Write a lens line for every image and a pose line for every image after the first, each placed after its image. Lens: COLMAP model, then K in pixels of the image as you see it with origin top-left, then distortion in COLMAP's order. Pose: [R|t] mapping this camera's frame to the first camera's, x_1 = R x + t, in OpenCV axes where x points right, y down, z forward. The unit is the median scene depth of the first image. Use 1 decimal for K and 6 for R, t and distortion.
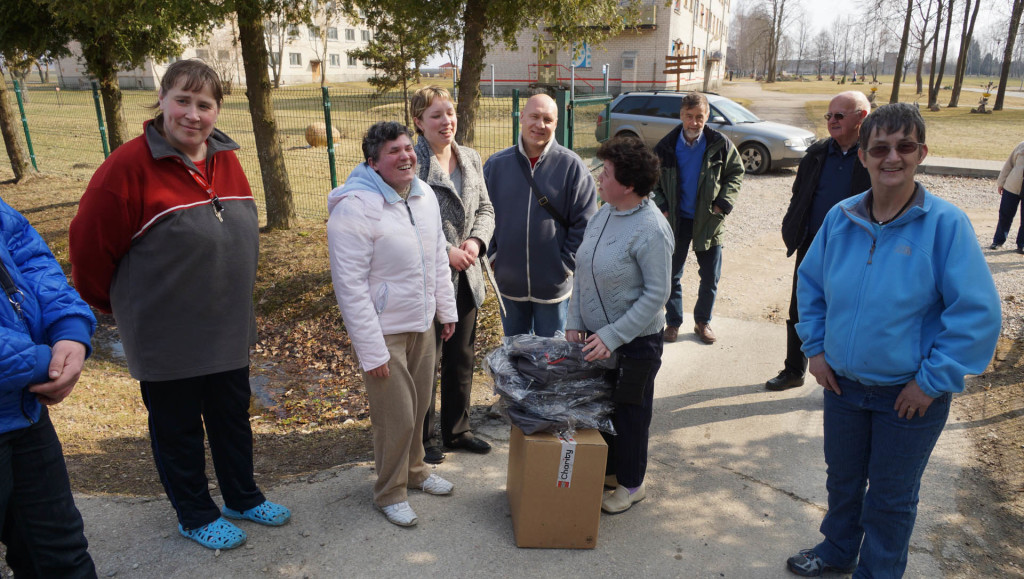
lens RADIAL K [[718.8, 0, 512.0], [0, 718.8, 289.5], [0, 0, 1]] dist [0.004649, 0.002481]
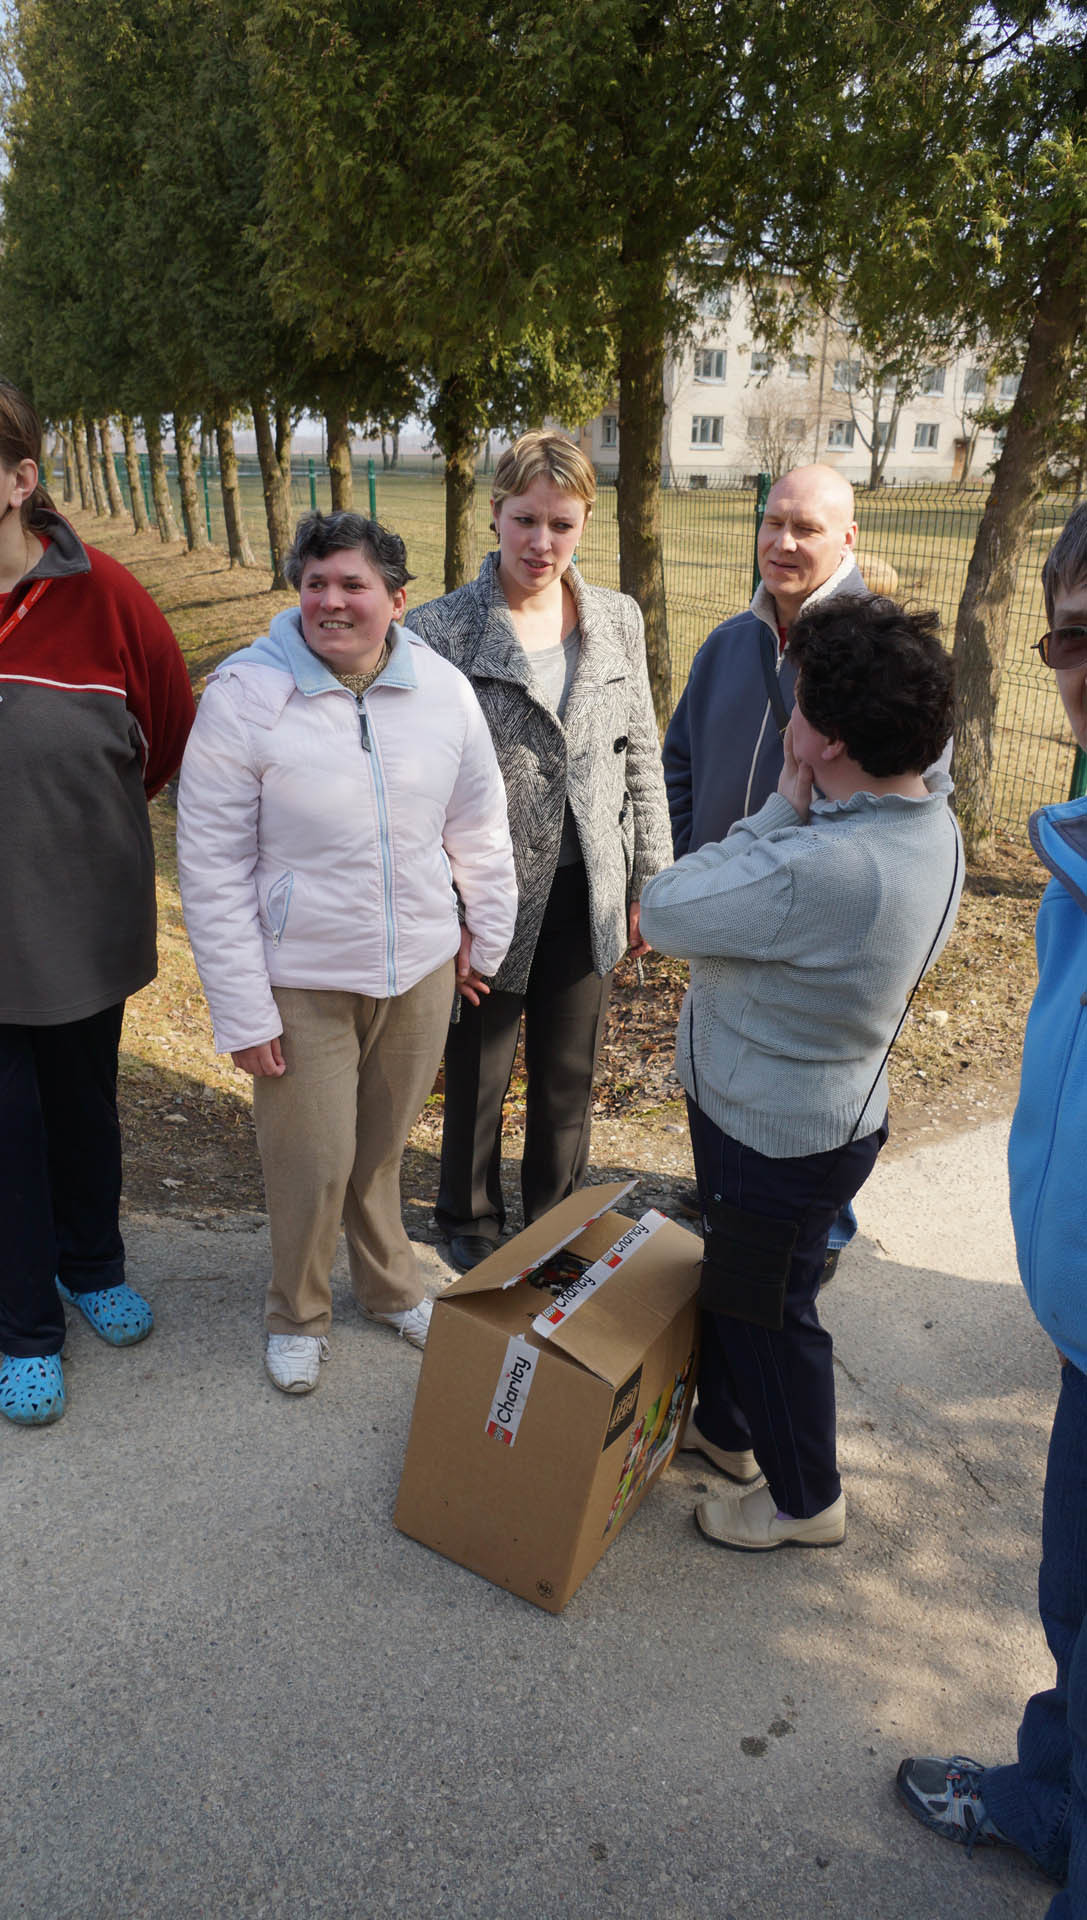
lens RADIAL K [[1347.7, 0, 543.5], [0, 1347.7, 960.0], [0, 0, 1]] dist [0.004649, 0.002481]
pose [[0.866401, 0.188082, -0.462573, 0.364187], [-0.159288, 0.982057, 0.100956, -0.065277], [0.473261, -0.013786, 0.880814, 0.324240]]
